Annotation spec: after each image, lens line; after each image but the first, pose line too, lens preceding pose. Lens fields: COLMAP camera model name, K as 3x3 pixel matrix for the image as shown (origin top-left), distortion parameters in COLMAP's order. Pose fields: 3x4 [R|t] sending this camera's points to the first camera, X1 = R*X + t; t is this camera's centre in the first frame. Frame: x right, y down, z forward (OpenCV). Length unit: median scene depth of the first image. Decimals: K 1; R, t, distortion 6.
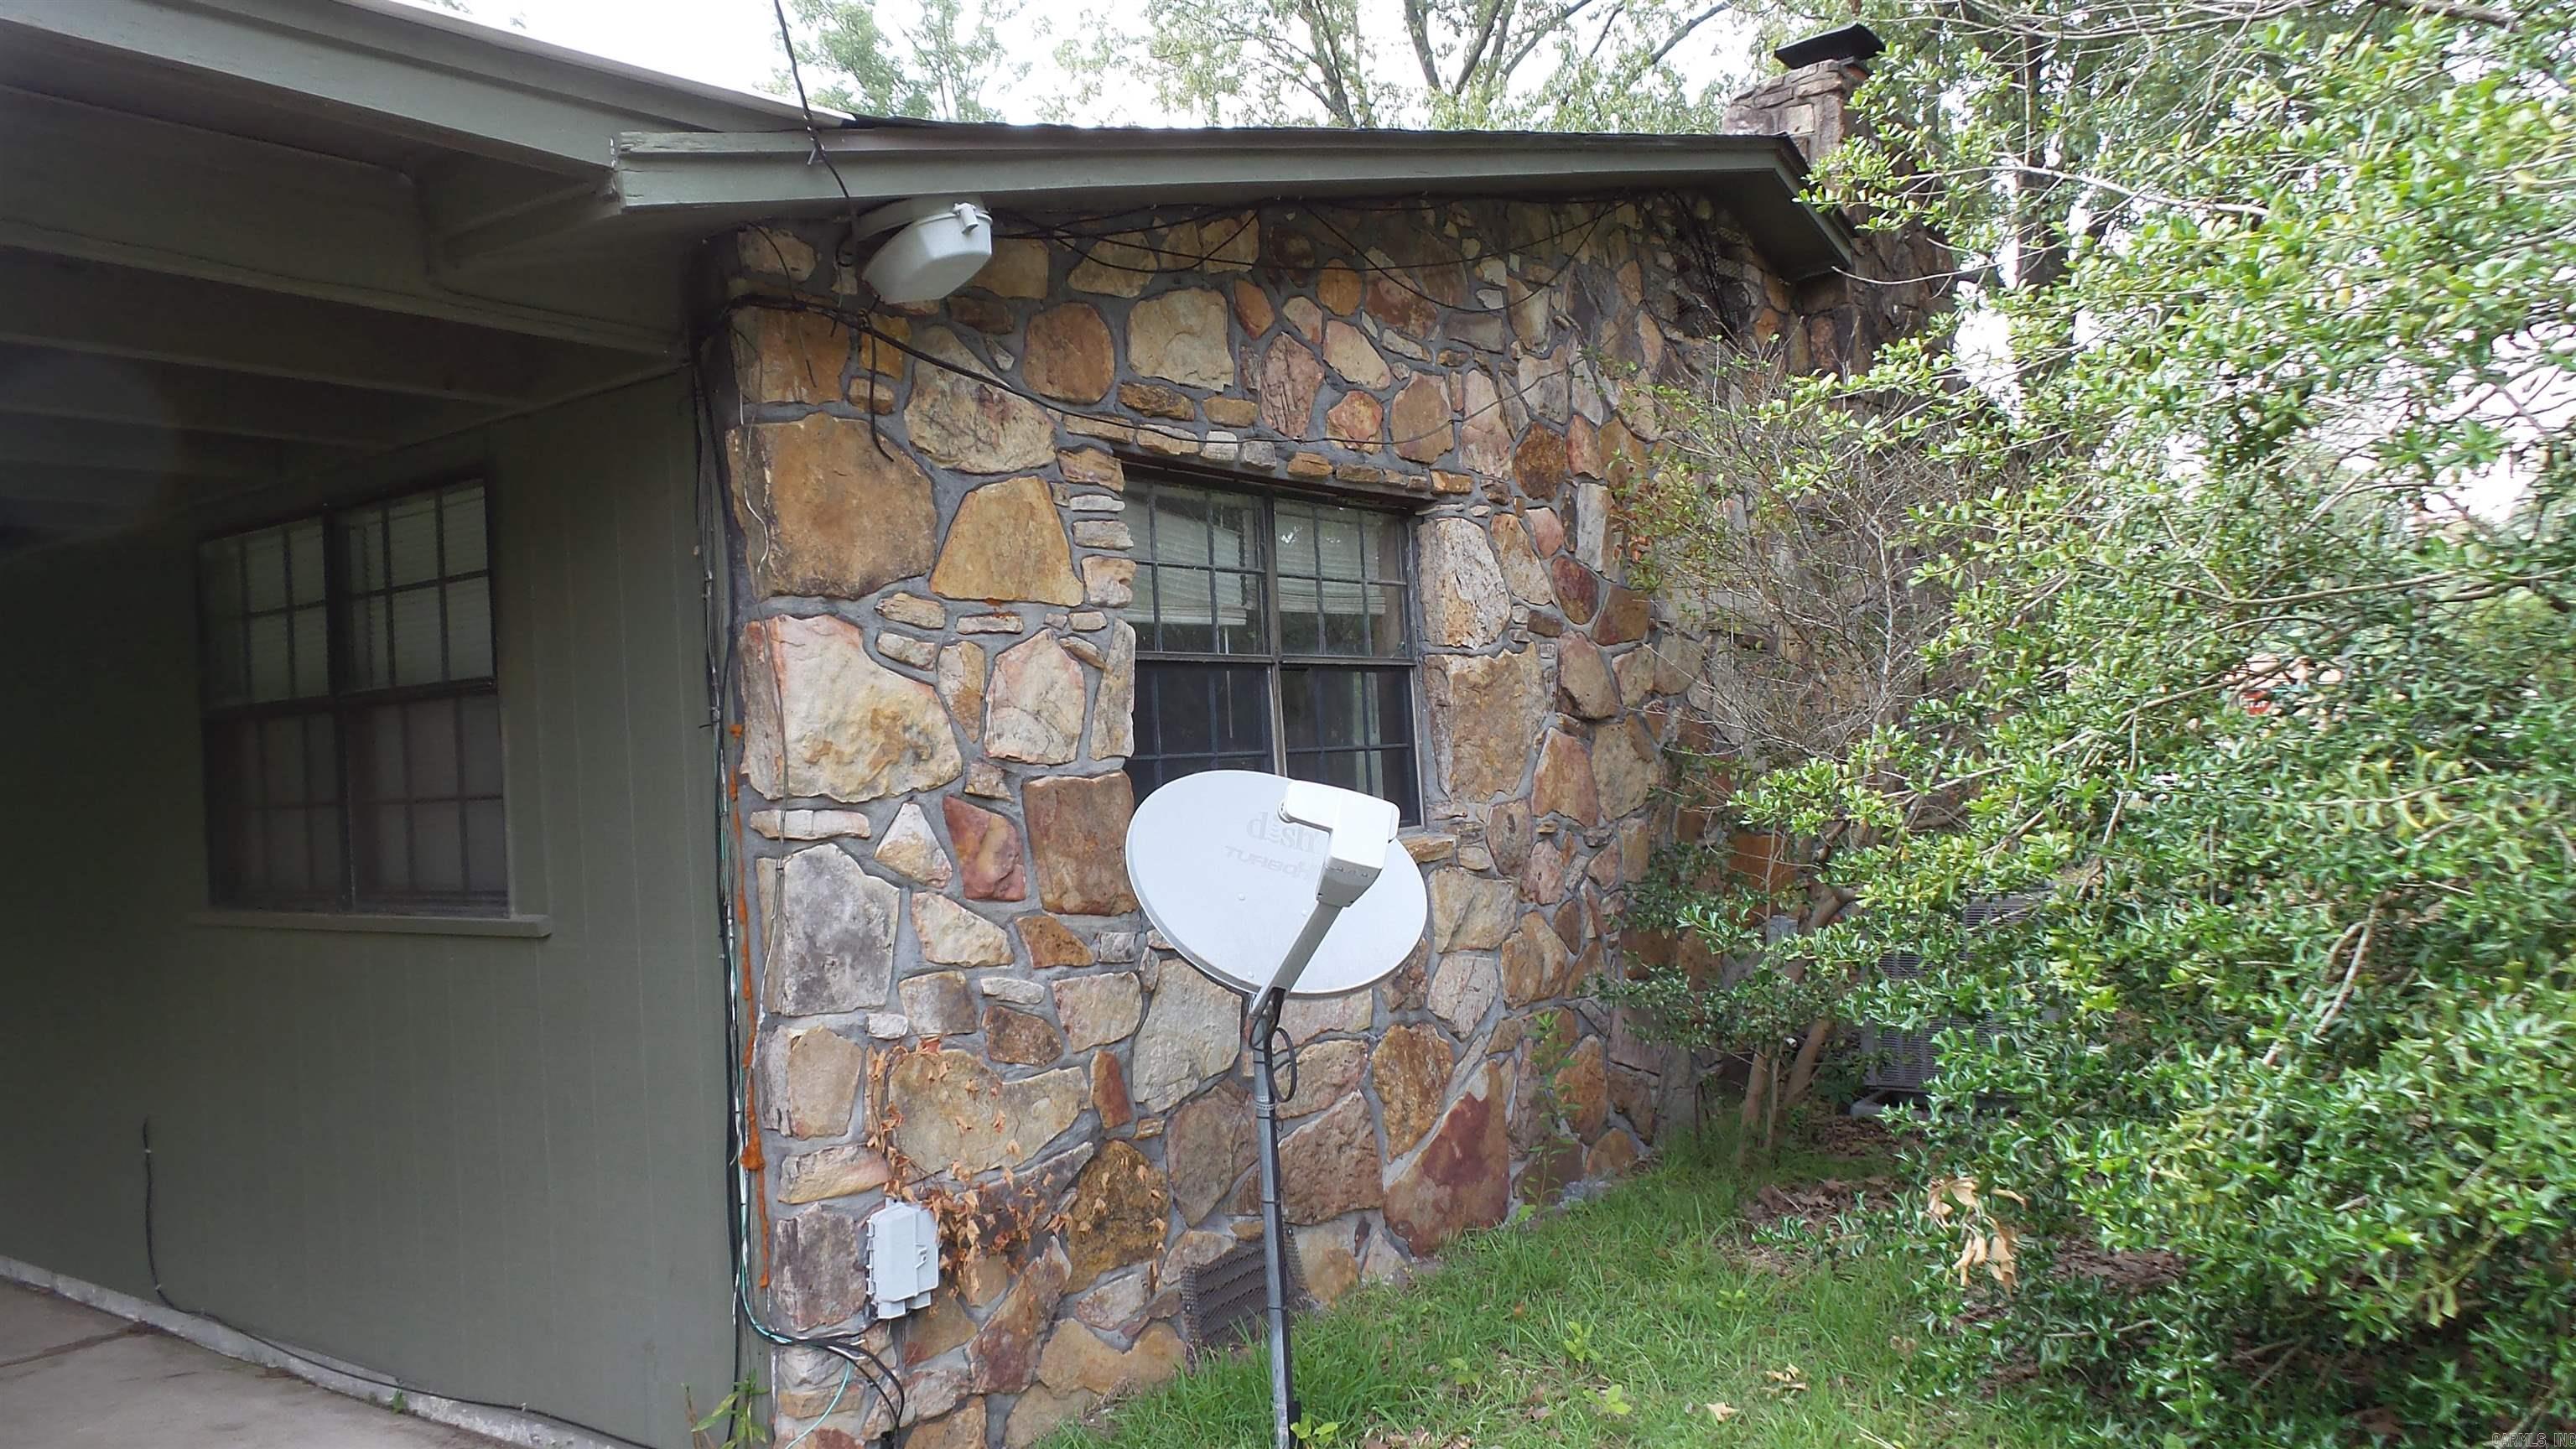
lens RADIAL K [[1776.5, 0, 1284.8], [0, 1776.5, 738.2], [0, 0, 1]] dist [-0.002112, -0.000821]
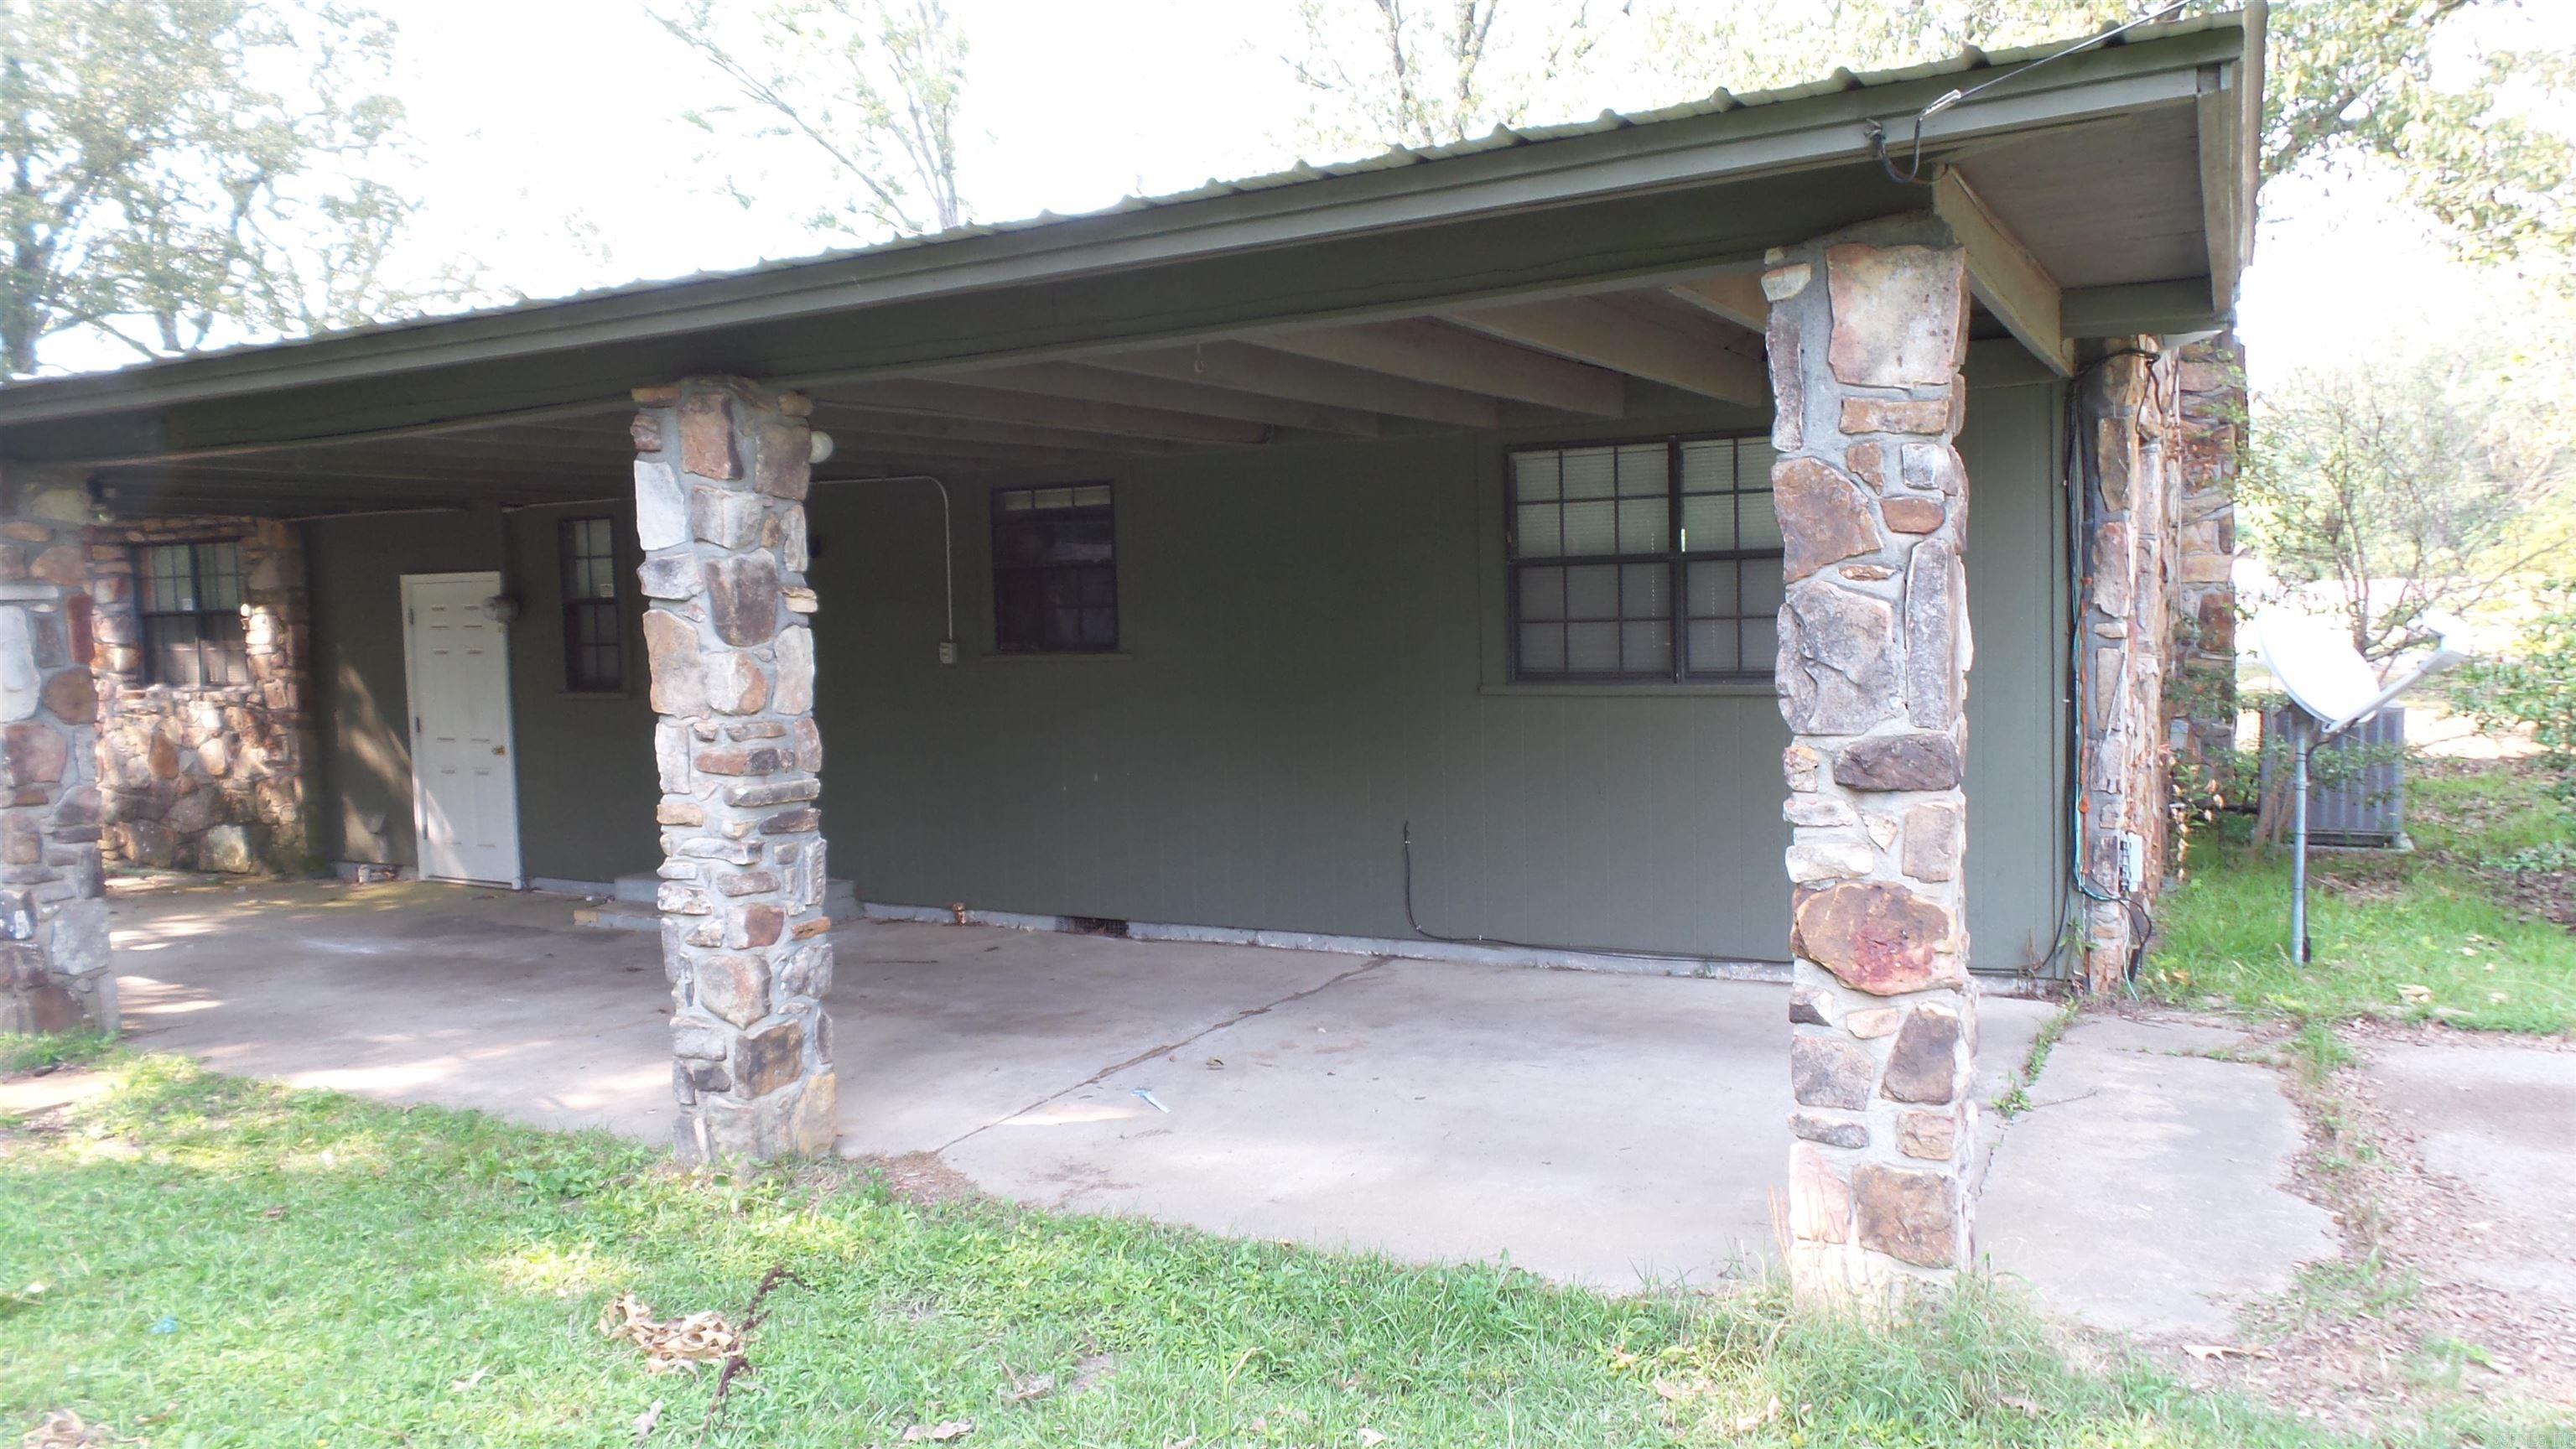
lens RADIAL K [[1753.9, 0, 1288.0], [0, 1753.9, 724.5], [0, 0, 1]] dist [0.024573, -0.000988]
pose [[0.991873, 0.008689, 0.126936, -1.269013], [-0.019142, 0.996501, 0.081359, 0.010129], [-0.125785, -0.083128, 0.988569, -0.660510]]
